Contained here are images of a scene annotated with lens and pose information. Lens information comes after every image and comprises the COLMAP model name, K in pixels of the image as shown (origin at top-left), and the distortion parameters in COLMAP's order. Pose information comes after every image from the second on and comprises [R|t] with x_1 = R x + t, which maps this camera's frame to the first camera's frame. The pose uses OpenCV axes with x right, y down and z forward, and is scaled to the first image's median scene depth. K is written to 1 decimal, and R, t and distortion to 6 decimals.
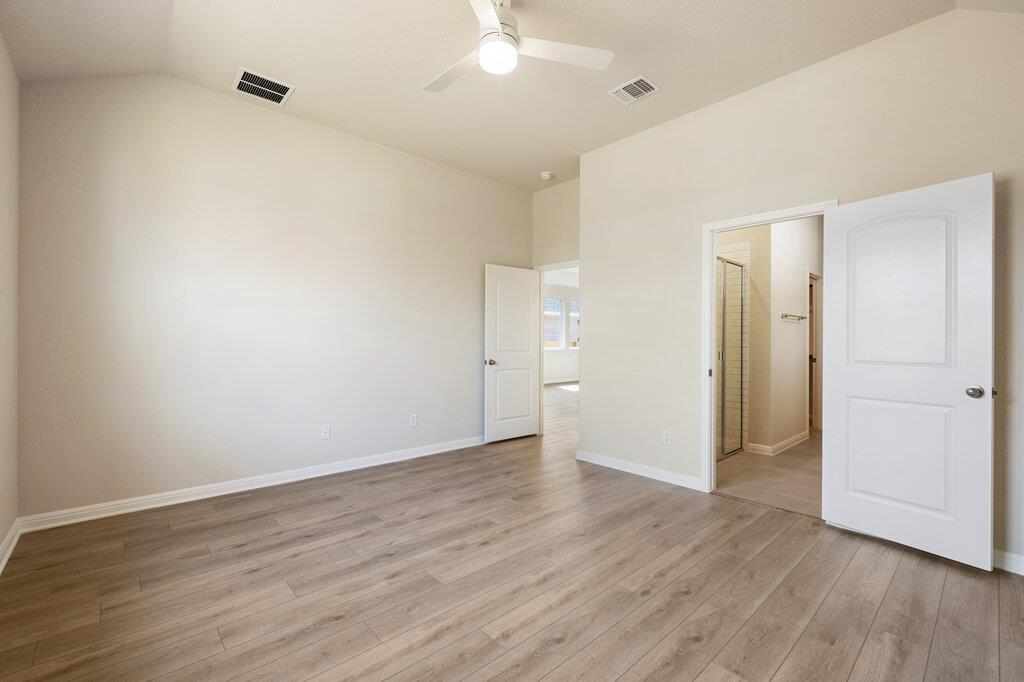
lens RADIAL K [[438.0, 0, 512.4], [0, 438.0, 339.1], [0, 0, 1]] dist [0.000835, 0.001009]
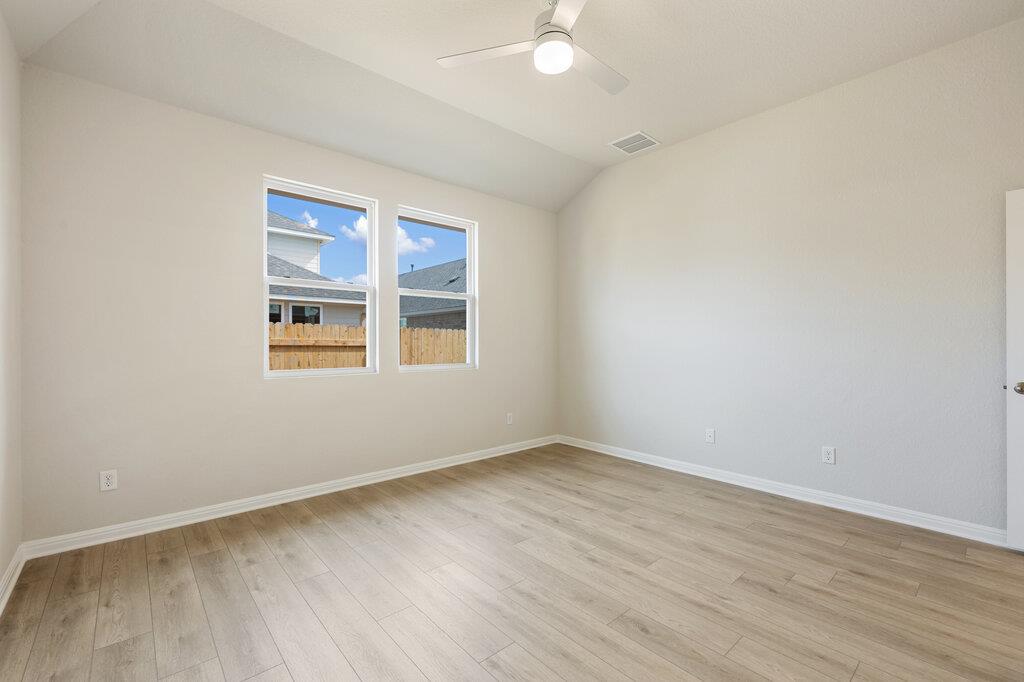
lens RADIAL K [[438.0, 0, 513.5], [0, 438.0, 343.0], [0, 0, 1]] dist [0.000835, 0.001009]
pose [[-0.012505, -0.006633, -0.999900, 0.789514], [0.003462, 0.999972, -0.006676, 0.005795], [0.999916, -0.003545, -0.012482, 0.756816]]
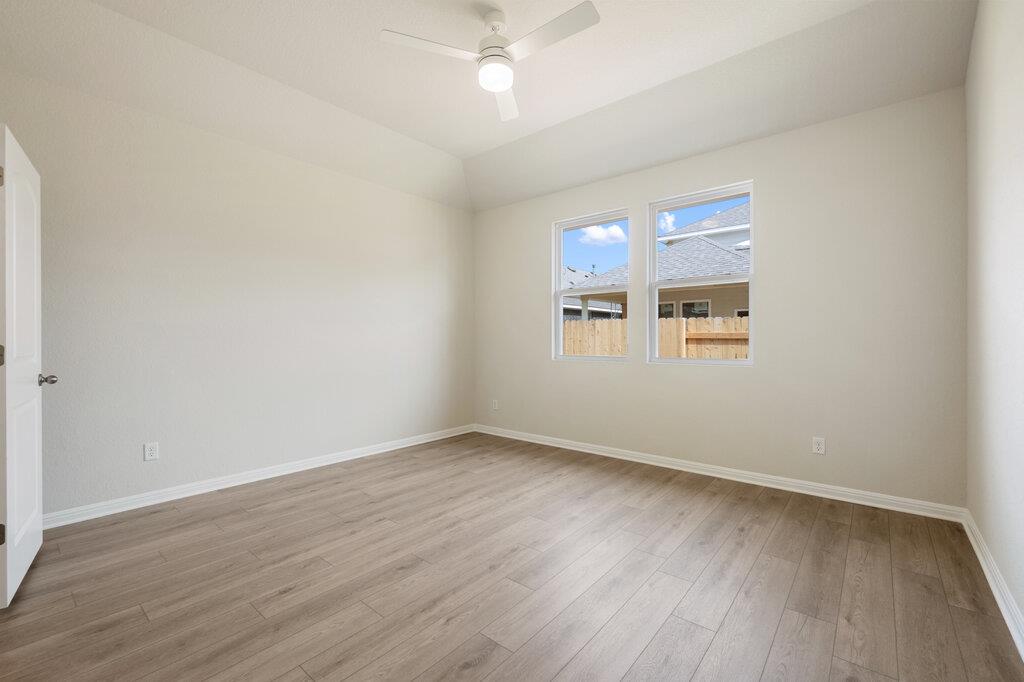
lens RADIAL K [[438.0, 0, 510.2], [0, 438.0, 339.0], [0, 0, 1]] dist [0.000835, 0.001009]
pose [[-0.991732, -0.003891, -0.128265, 0.059169], [-0.003125, 0.999976, -0.006176, 0.018910], [0.128286, -0.005724, -0.991721, 1.731195]]
